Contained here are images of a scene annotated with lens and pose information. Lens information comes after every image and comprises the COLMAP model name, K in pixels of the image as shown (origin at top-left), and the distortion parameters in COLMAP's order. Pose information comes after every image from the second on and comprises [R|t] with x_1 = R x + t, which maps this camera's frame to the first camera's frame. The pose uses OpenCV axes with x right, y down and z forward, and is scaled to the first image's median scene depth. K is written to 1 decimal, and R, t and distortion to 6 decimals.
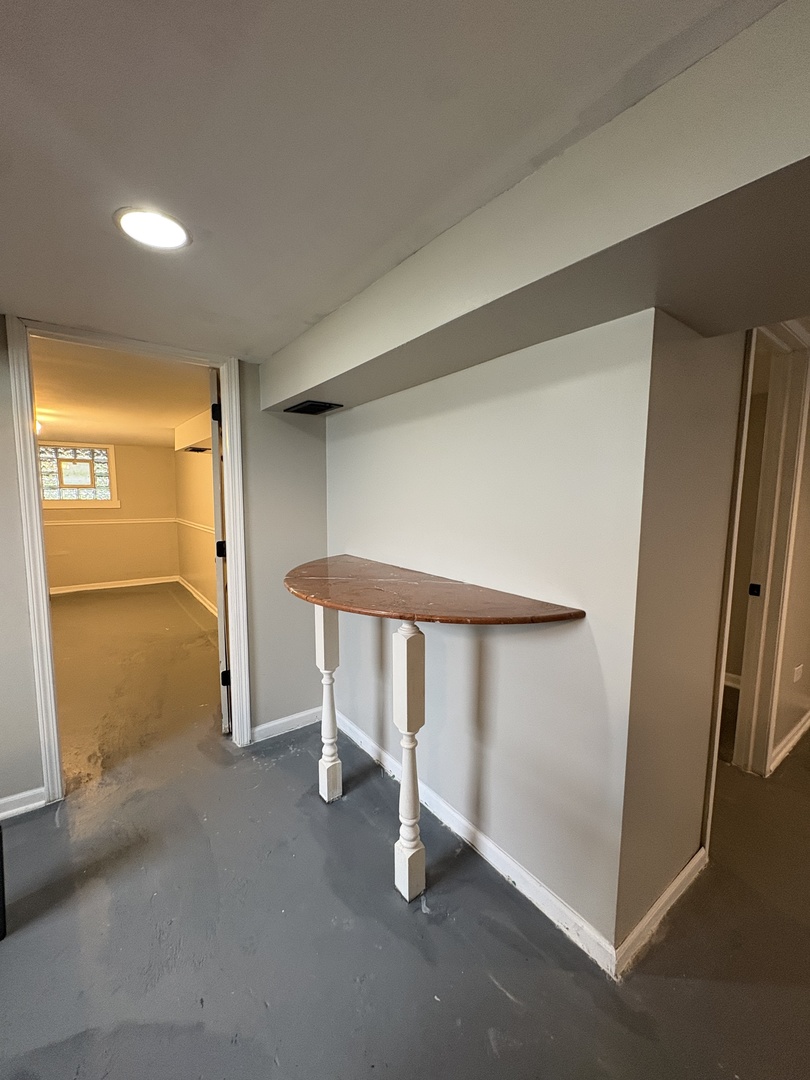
lens RADIAL K [[443.3, 0, 401.4], [0, 443.3, 542.1], [0, 0, 1]] dist [0.010698, -0.001650]
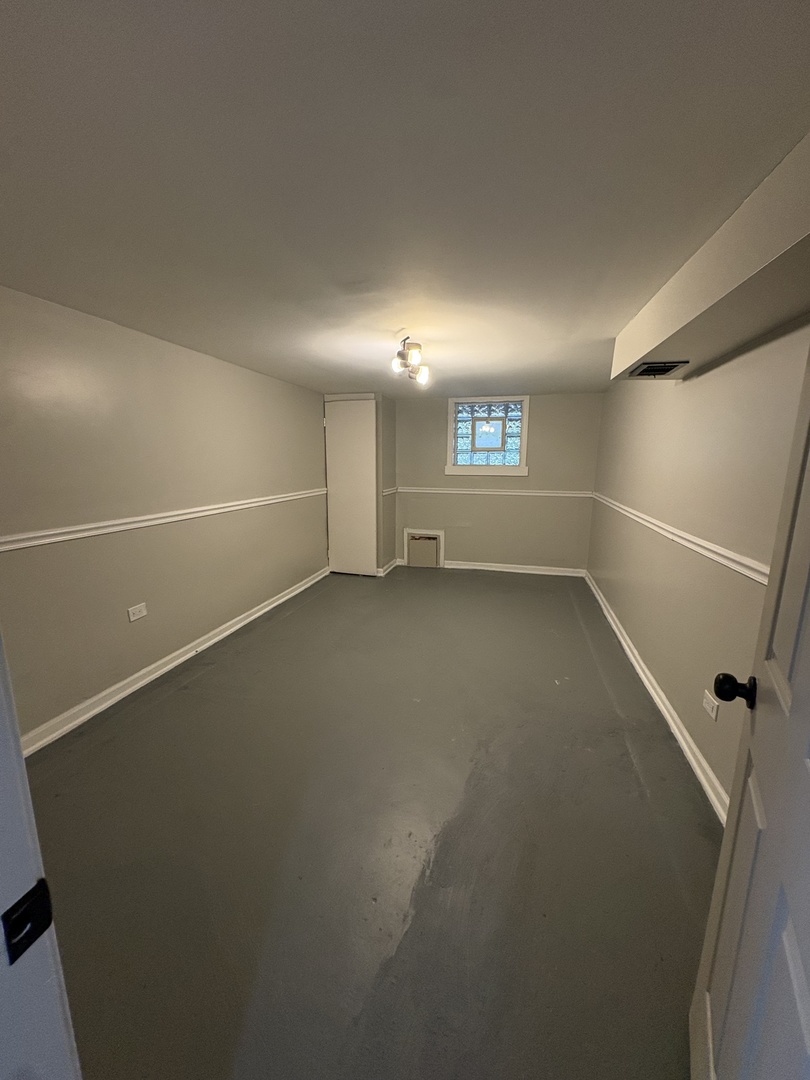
lens RADIAL K [[443.3, 0, 397.2], [0, 443.3, 542.7], [0, 0, 1]] dist [0.010698, -0.001650]
pose [[0.640868, 0.144041, -0.754016, -0.164394], [-0.086209, 0.989529, 0.115759, -0.030754], [0.762795, -0.009183, 0.646575, 0.307722]]
